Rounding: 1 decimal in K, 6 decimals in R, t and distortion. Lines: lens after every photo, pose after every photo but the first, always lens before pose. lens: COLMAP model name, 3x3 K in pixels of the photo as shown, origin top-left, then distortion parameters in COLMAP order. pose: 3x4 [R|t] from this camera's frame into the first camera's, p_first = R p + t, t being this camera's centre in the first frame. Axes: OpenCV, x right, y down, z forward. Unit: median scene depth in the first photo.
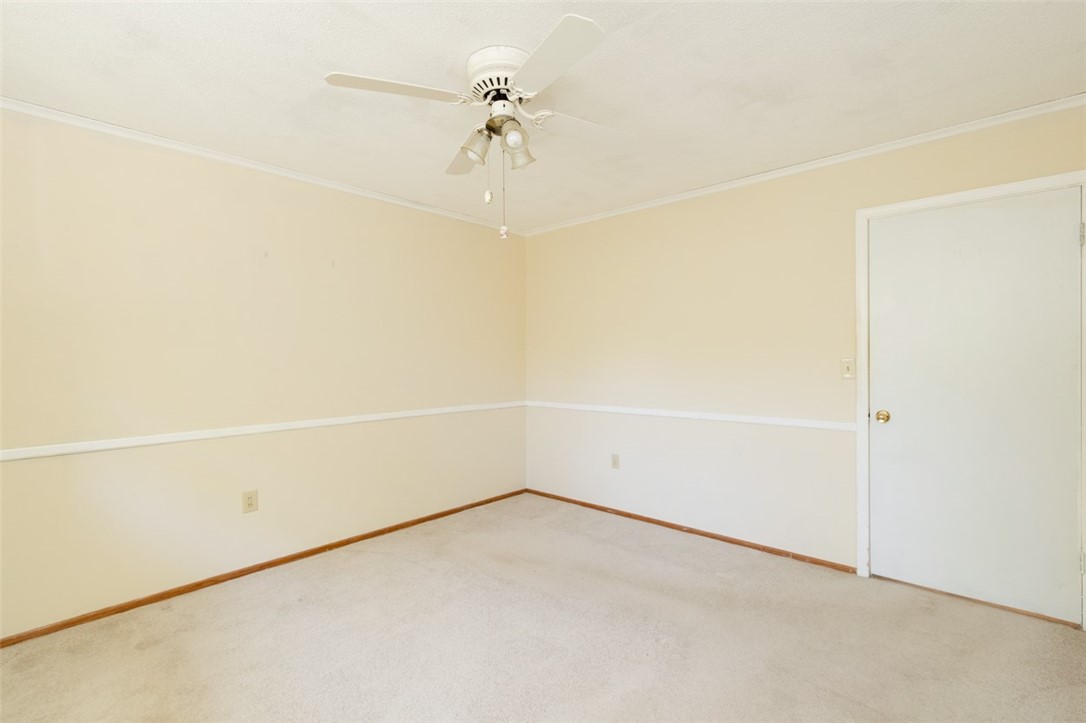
lens RADIAL K [[498.9, 0, 543.0], [0, 498.9, 361.5], [0, 0, 1]] dist [-0.001330, -0.000430]
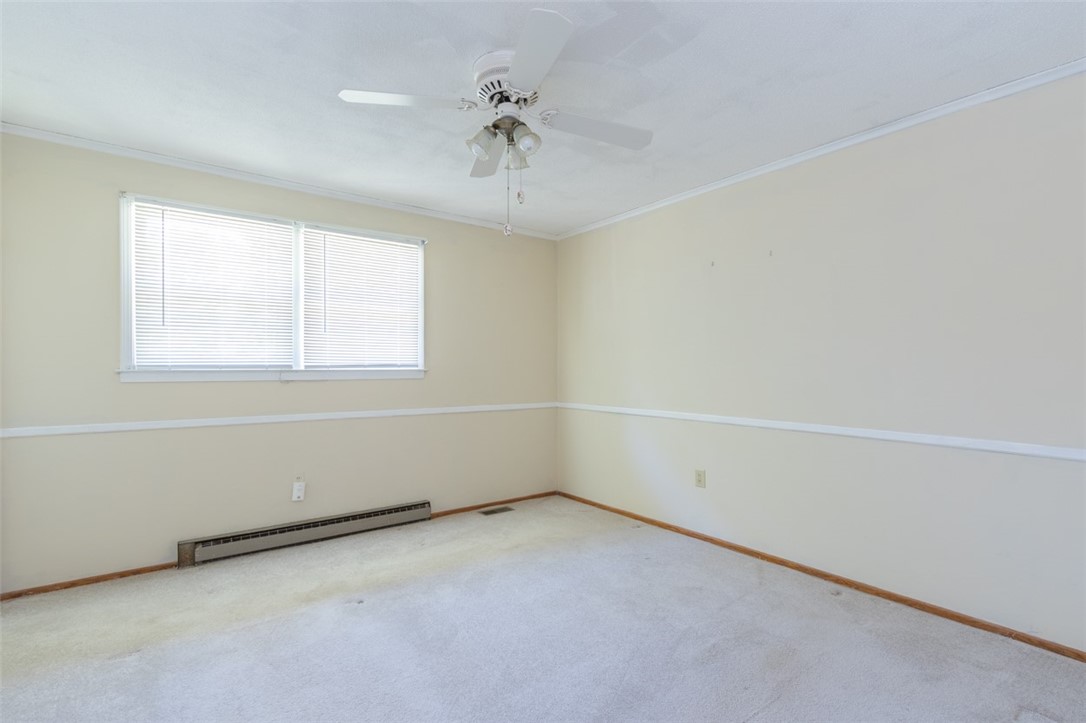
lens RADIAL K [[498.9, 0, 543.0], [0, 498.9, 361.5], [0, 0, 1]] dist [-0.001330, -0.000430]
pose [[-0.174511, 0.002219, -0.984653, 0.635540], [0.000710, 0.999997, 0.002128, 0.002572], [0.984655, -0.000328, -0.174512, 0.841817]]
